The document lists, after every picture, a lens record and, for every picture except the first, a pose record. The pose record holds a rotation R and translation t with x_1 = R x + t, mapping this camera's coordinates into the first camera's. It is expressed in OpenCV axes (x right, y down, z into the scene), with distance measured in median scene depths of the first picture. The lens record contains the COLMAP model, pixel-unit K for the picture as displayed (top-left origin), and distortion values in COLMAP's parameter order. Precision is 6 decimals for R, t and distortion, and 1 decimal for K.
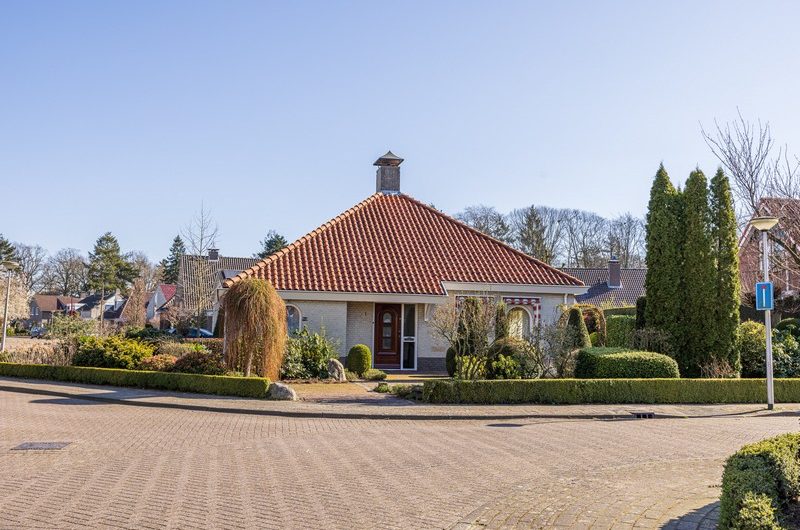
lens RADIAL K [[870.5, 0, 405.0], [0, 870.5, 262.3], [0, 0, 1]] dist [0.012348, 0.000000]
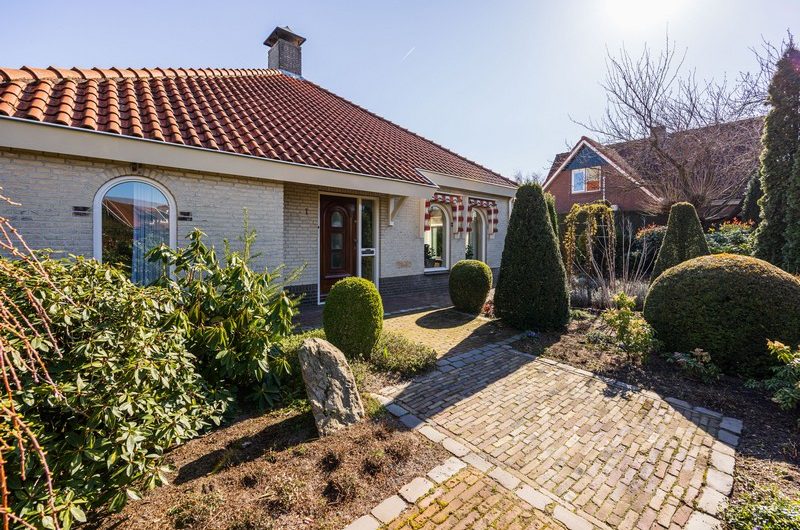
lens RADIAL K [[348.7, 0, 409.7], [0, 348.7, 246.8], [0, 0, 1]] dist [0.000509, 0.000053]
pose [[0.880567, -0.023450, 0.473342, -0.093955], [-0.029561, 0.994113, 0.104242, 0.055657], [-0.473000, -0.105784, 0.874689, 0.753543]]
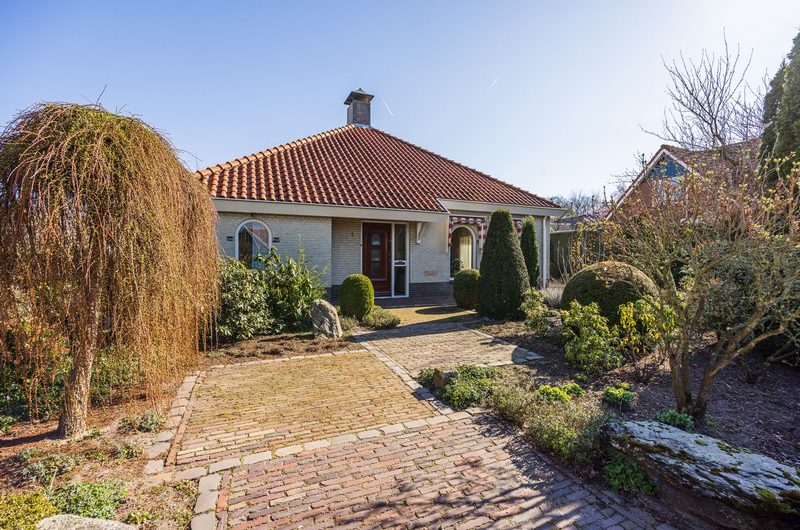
lens RADIAL K [[370.8, 0, 400.9], [0, 370.8, 264.8], [0, 0, 1]] dist [-0.012485, -0.000566]
pose [[0.985102, -0.017756, 0.171052, -0.060223], [-0.000596, 0.994297, 0.106644, 0.049304], [-0.171970, -0.105157, 0.979474, 0.626555]]
